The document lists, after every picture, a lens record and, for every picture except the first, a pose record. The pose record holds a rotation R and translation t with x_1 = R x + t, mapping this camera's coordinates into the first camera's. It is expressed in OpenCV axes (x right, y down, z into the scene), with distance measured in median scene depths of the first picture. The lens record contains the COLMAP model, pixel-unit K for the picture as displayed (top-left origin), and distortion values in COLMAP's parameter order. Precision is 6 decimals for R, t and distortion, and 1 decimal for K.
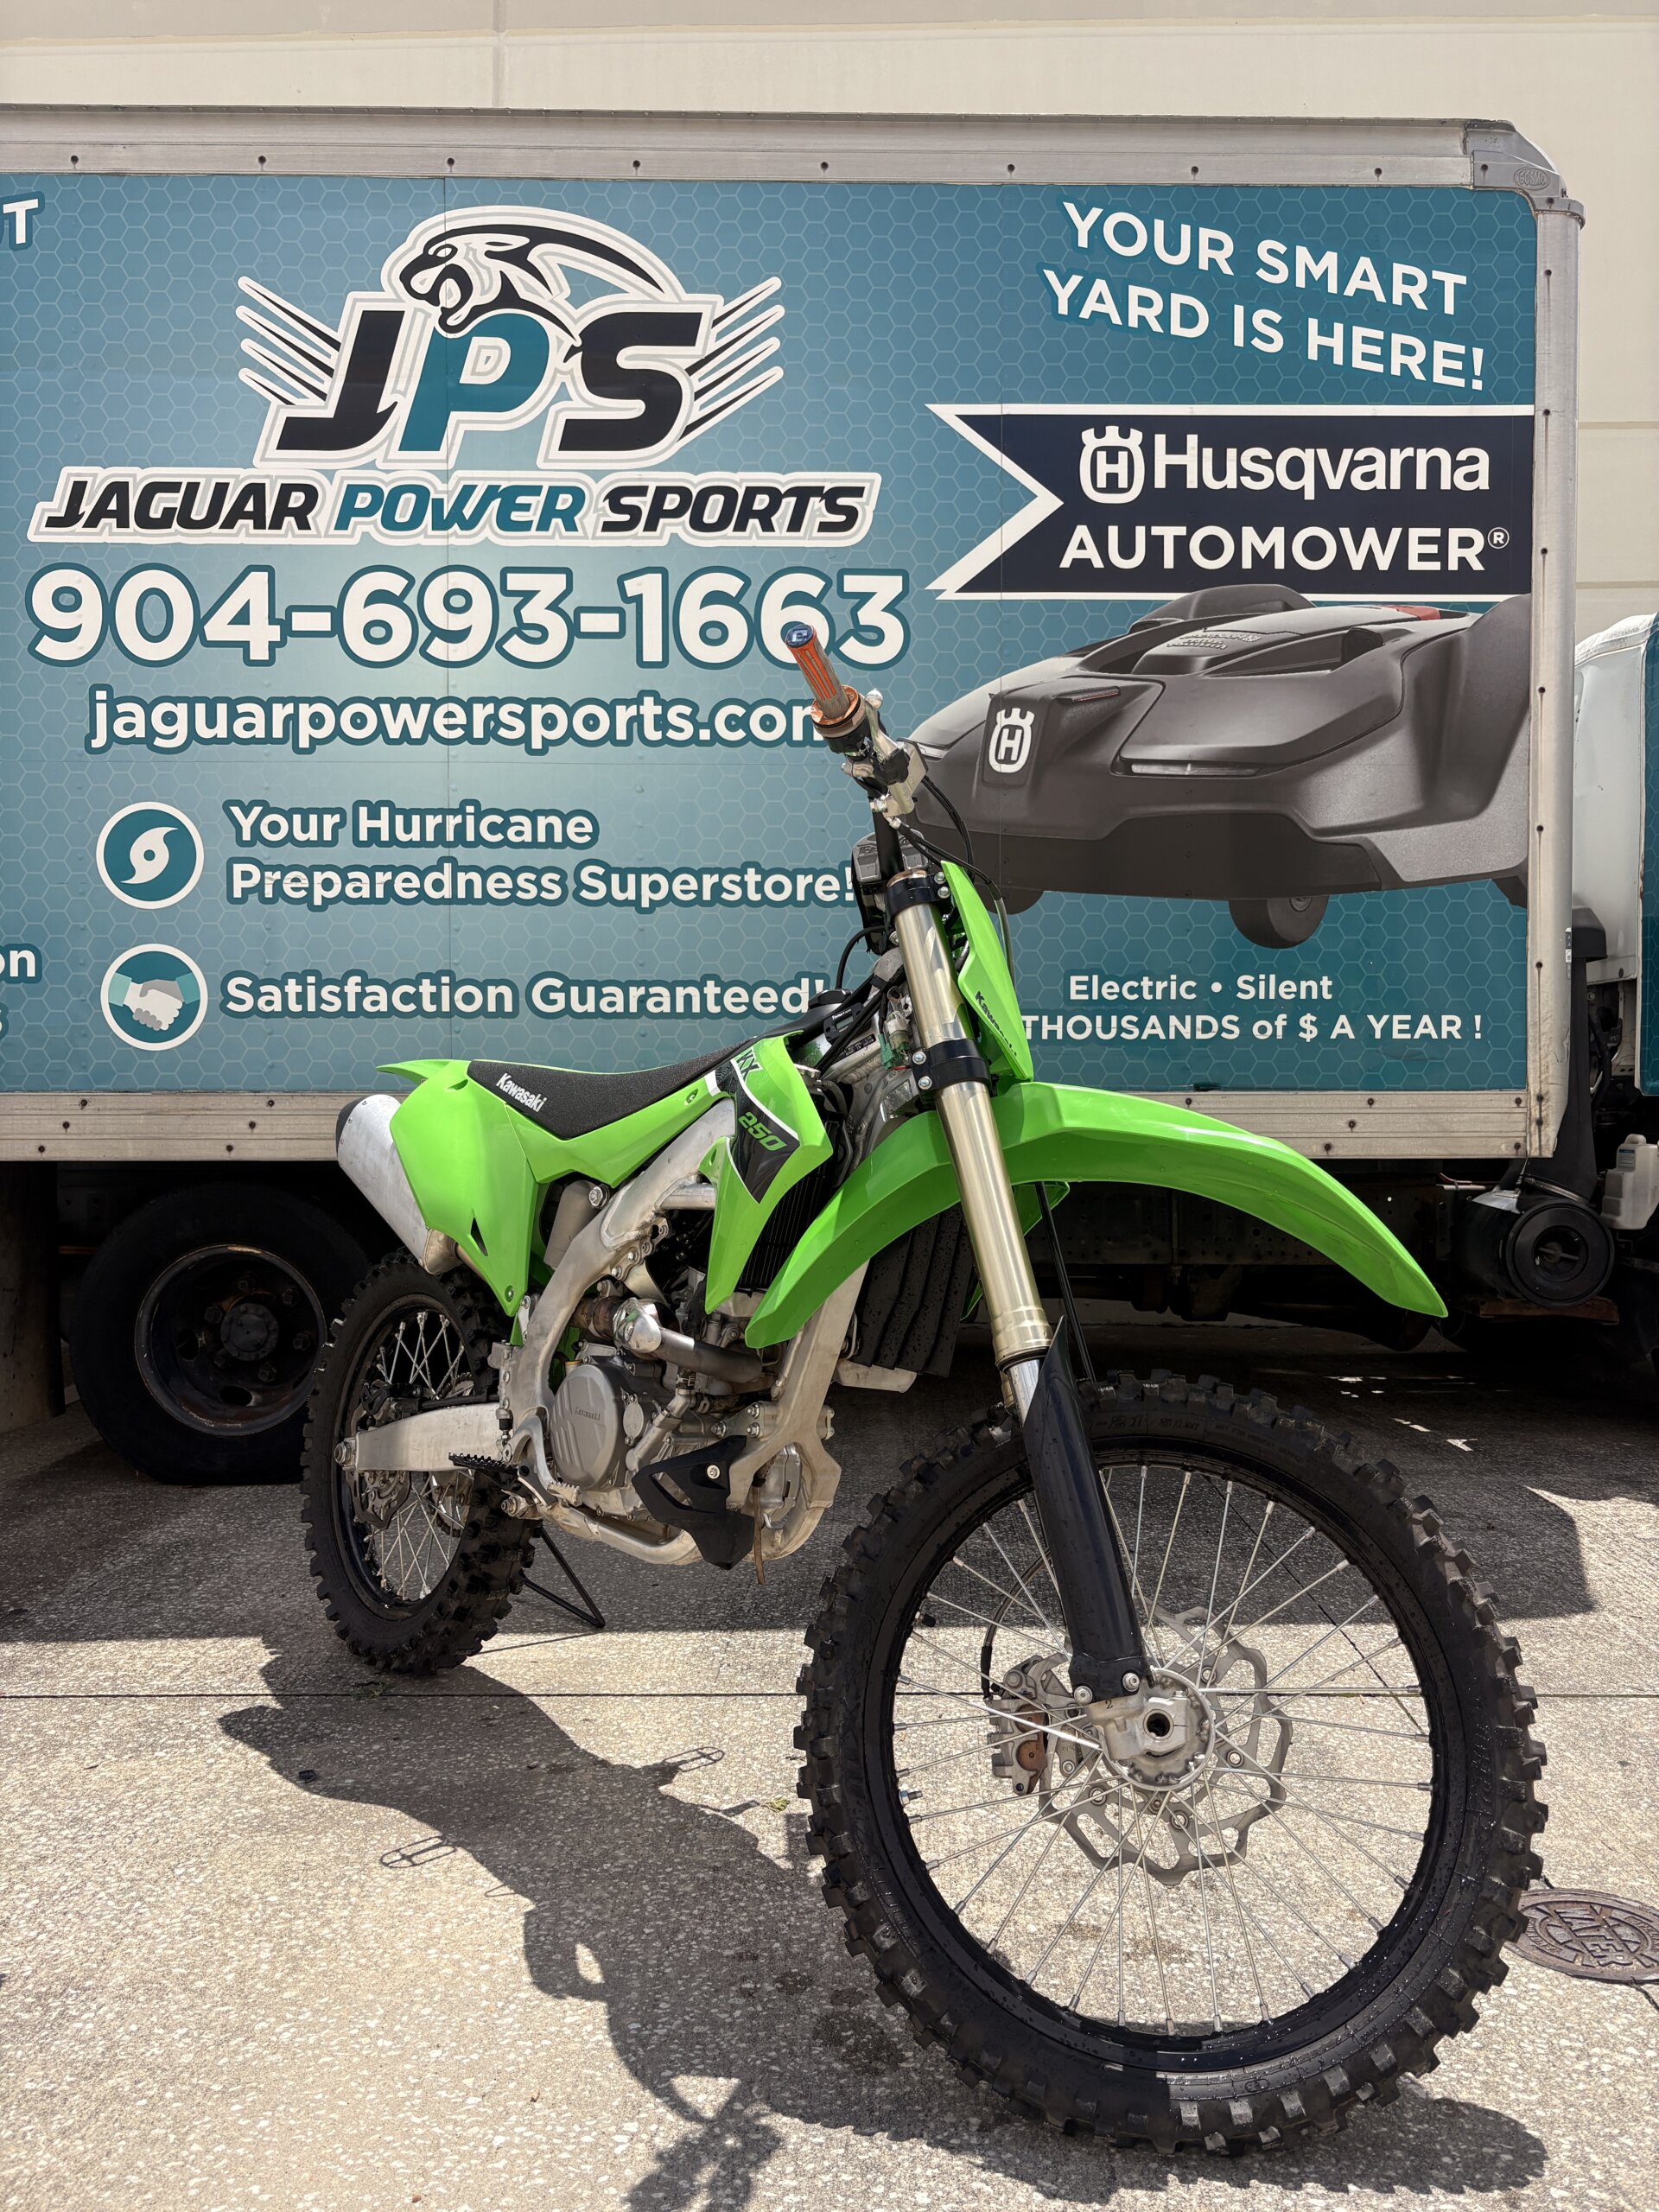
lens RADIAL K [[1671.7, 0, 834.0], [0, 1671.7, 1101.4], [0, 0, 1]] dist [0.040930, -0.047977]
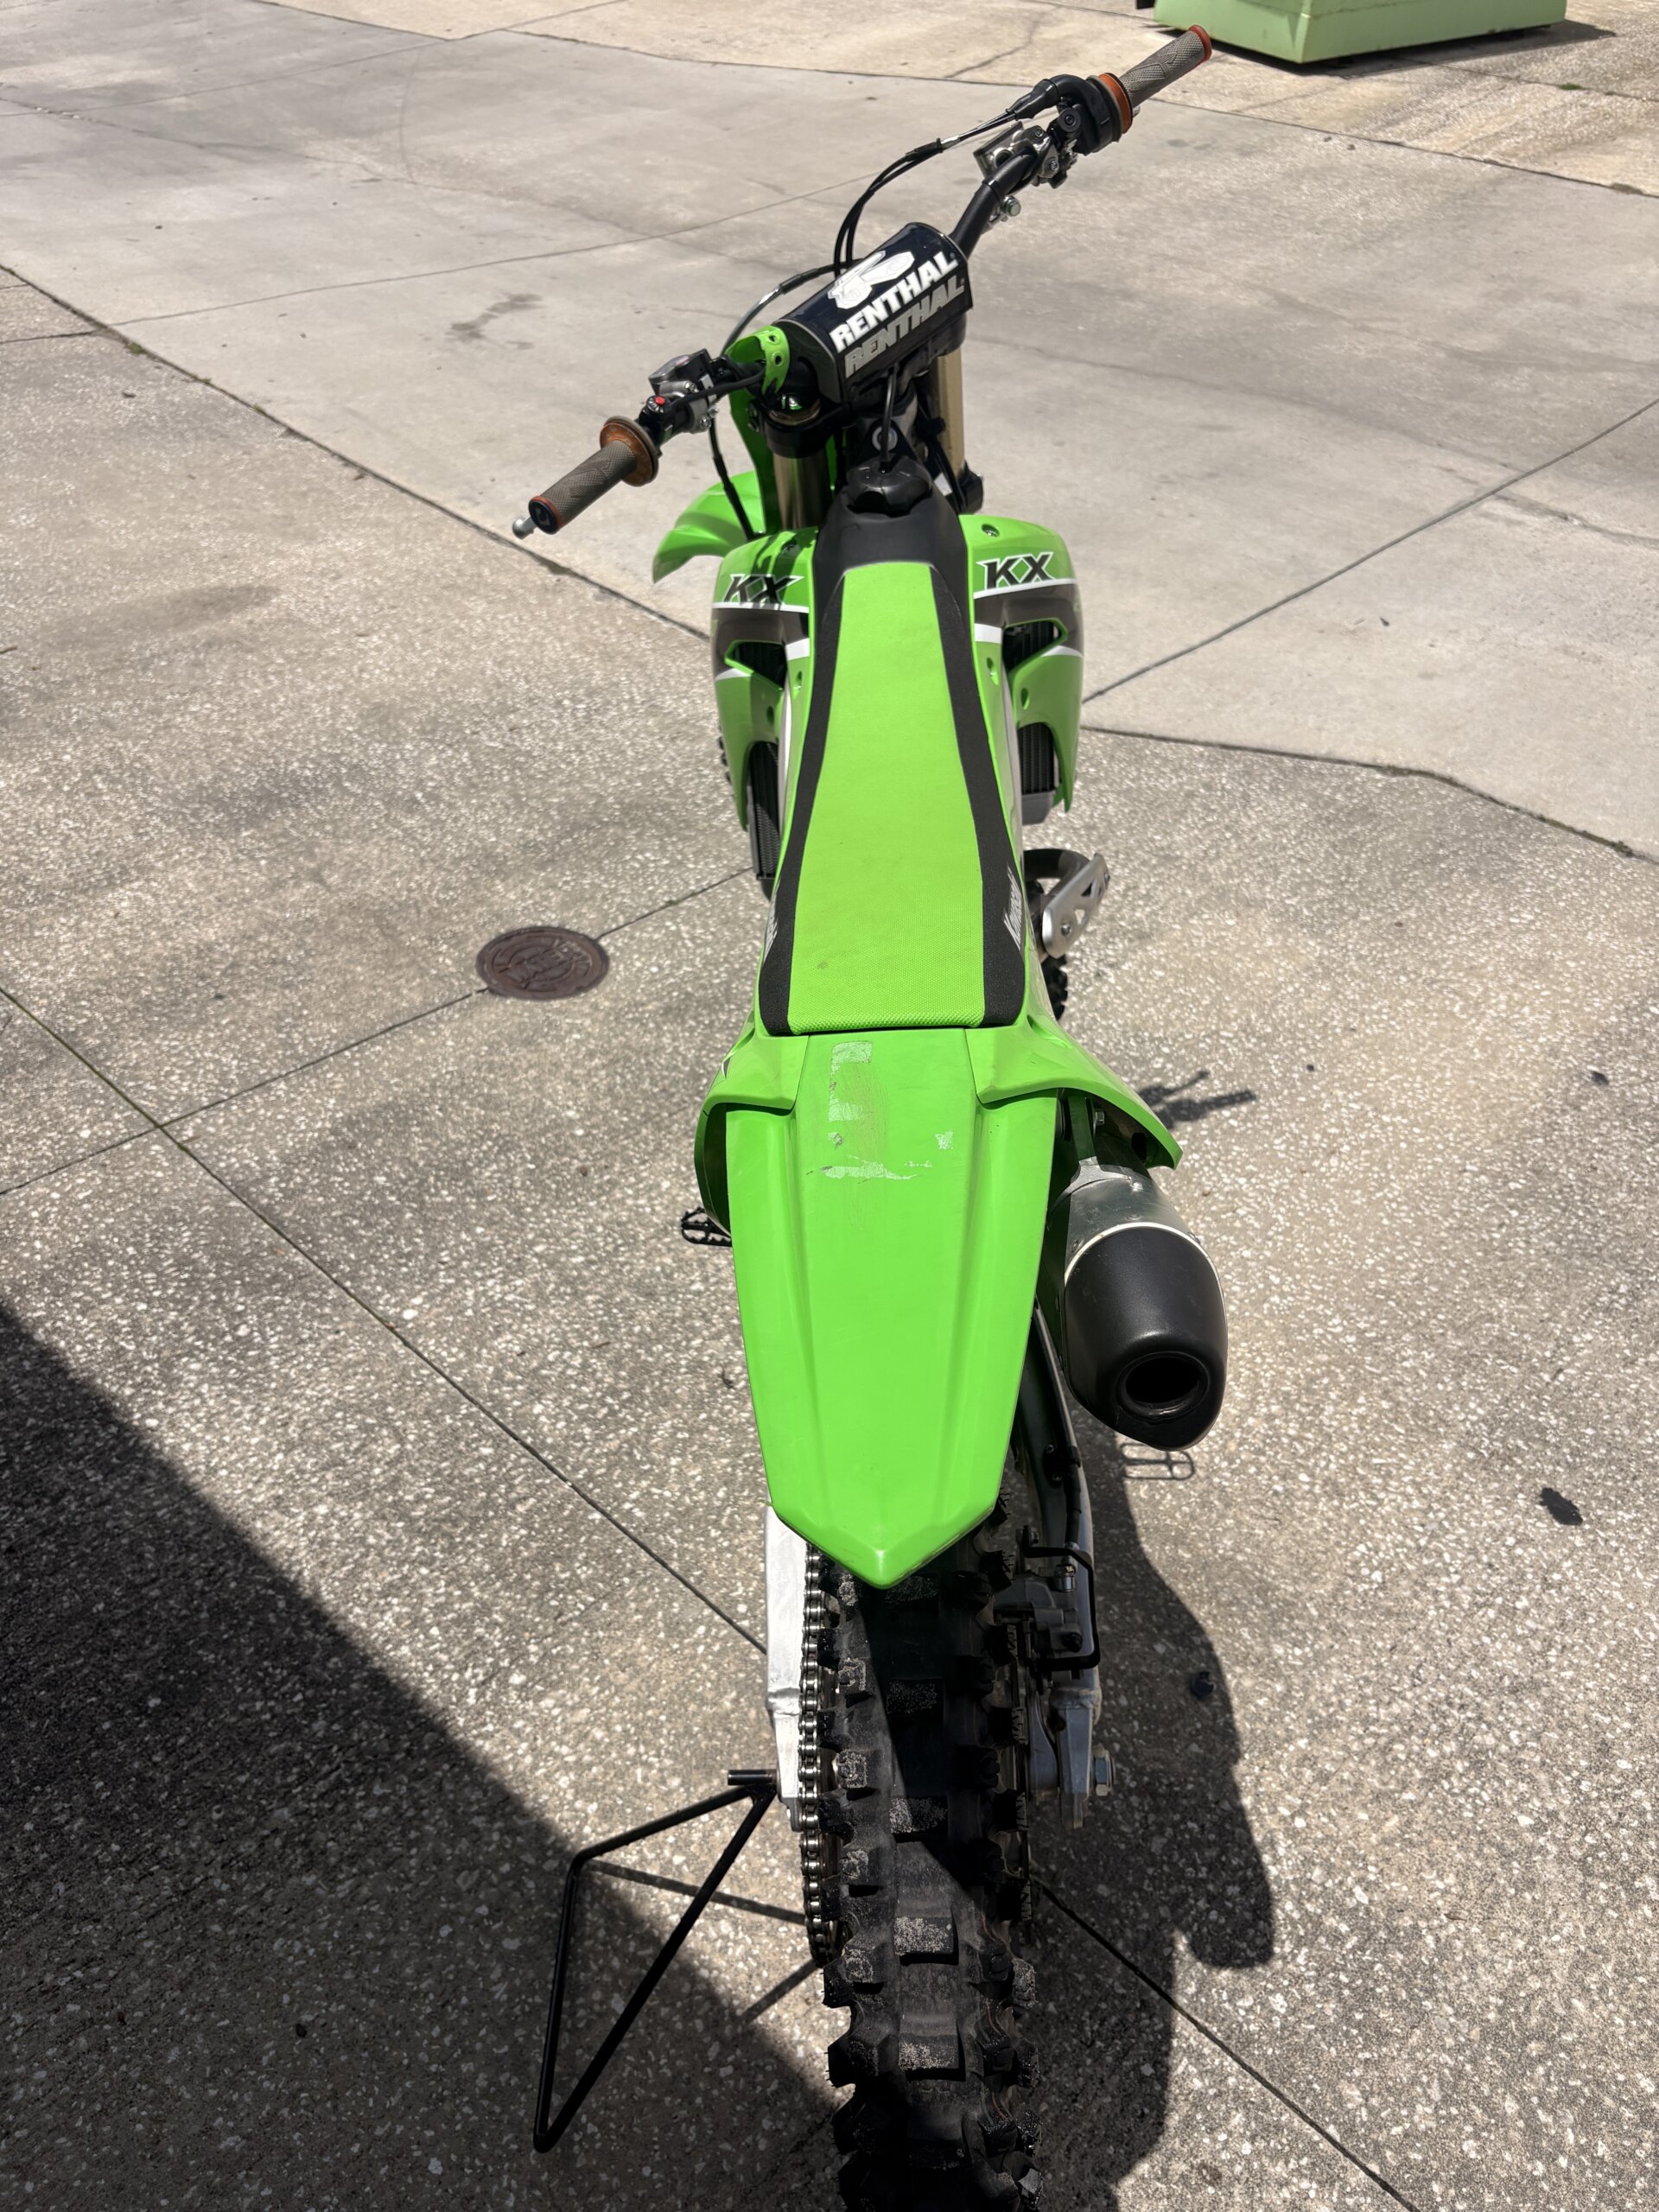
lens RADIAL K [[1671.7, 0, 851.2], [0, 1671.7, 1121.9], [0, 0, 1]] dist [0.040930, -0.047977]
pose [[-0.749464, -0.447712, 0.487707, -0.276041], [-0.067357, 0.784410, 0.616575, -0.167520], [-0.658610, 0.429250, -0.618043, 0.899080]]
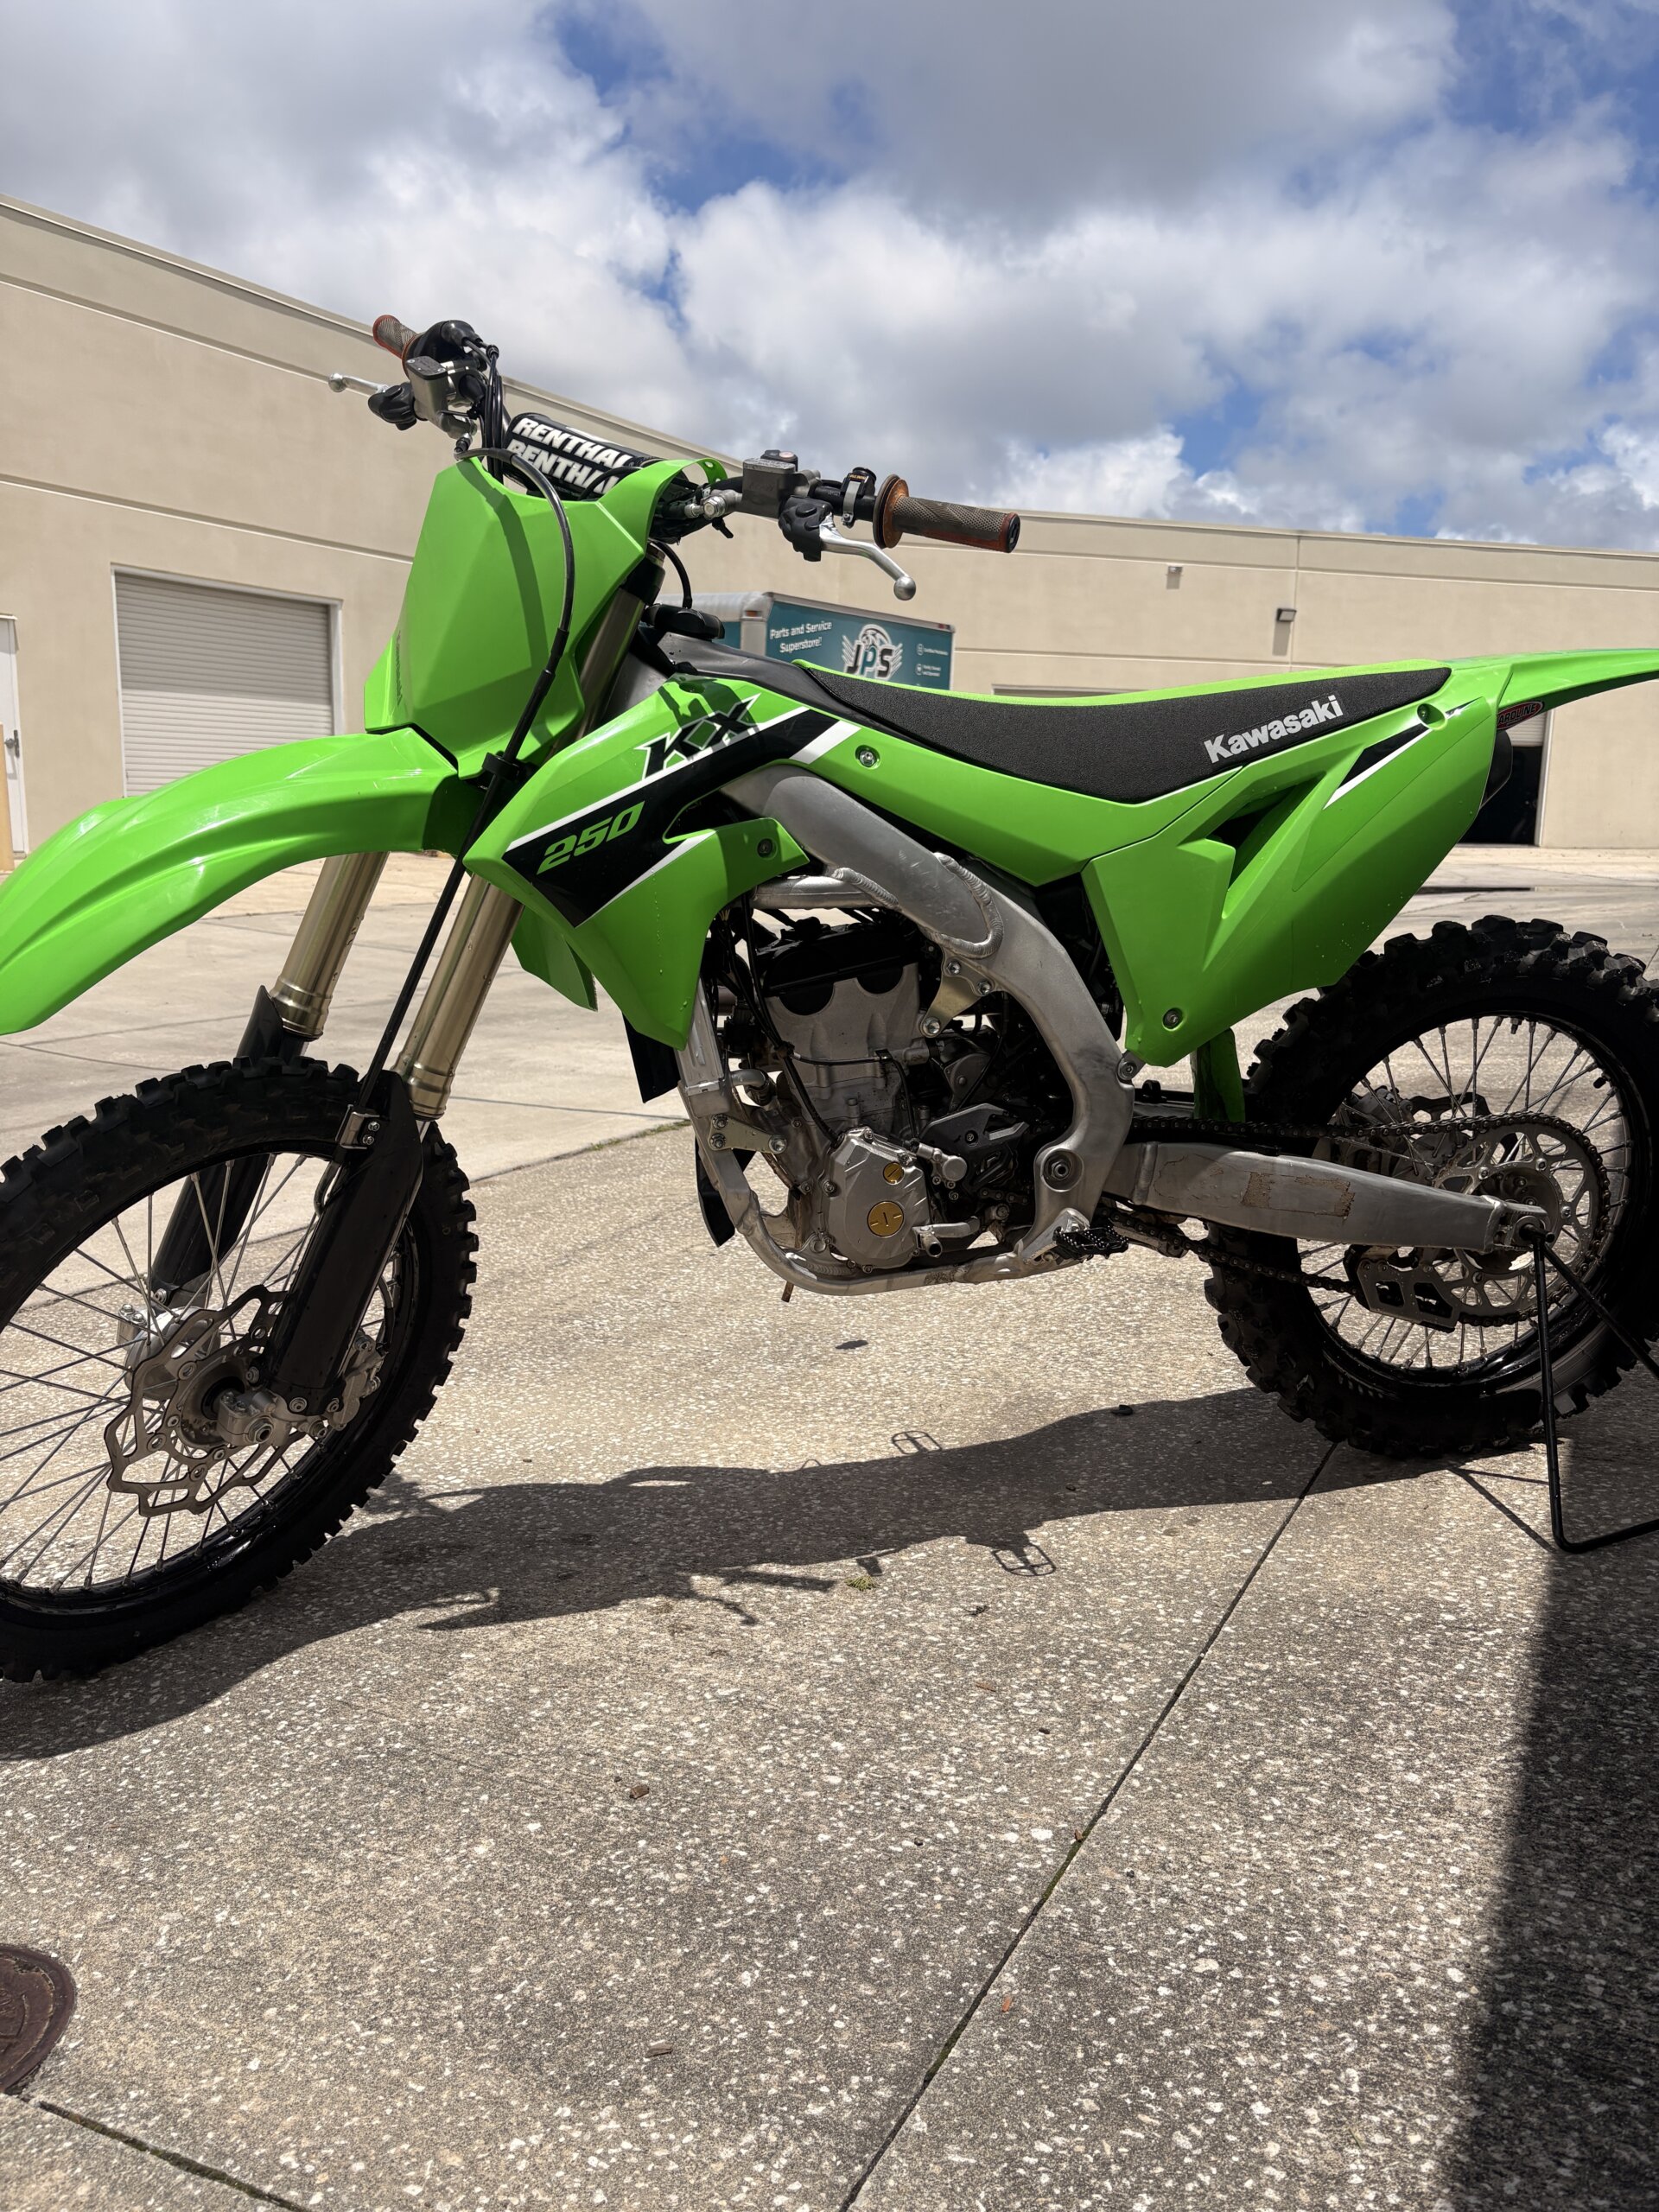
lens RADIAL K [[1671.7, 0, 817.5], [0, 1671.7, 1095.9], [0, 0, 1]] dist [0.040930, -0.047977]
pose [[-0.461813, 0.149016, -0.874370, 0.395969], [0.051921, 0.988638, 0.141068, 0.032337], [0.885456, 0.019749, -0.464303, 0.796814]]
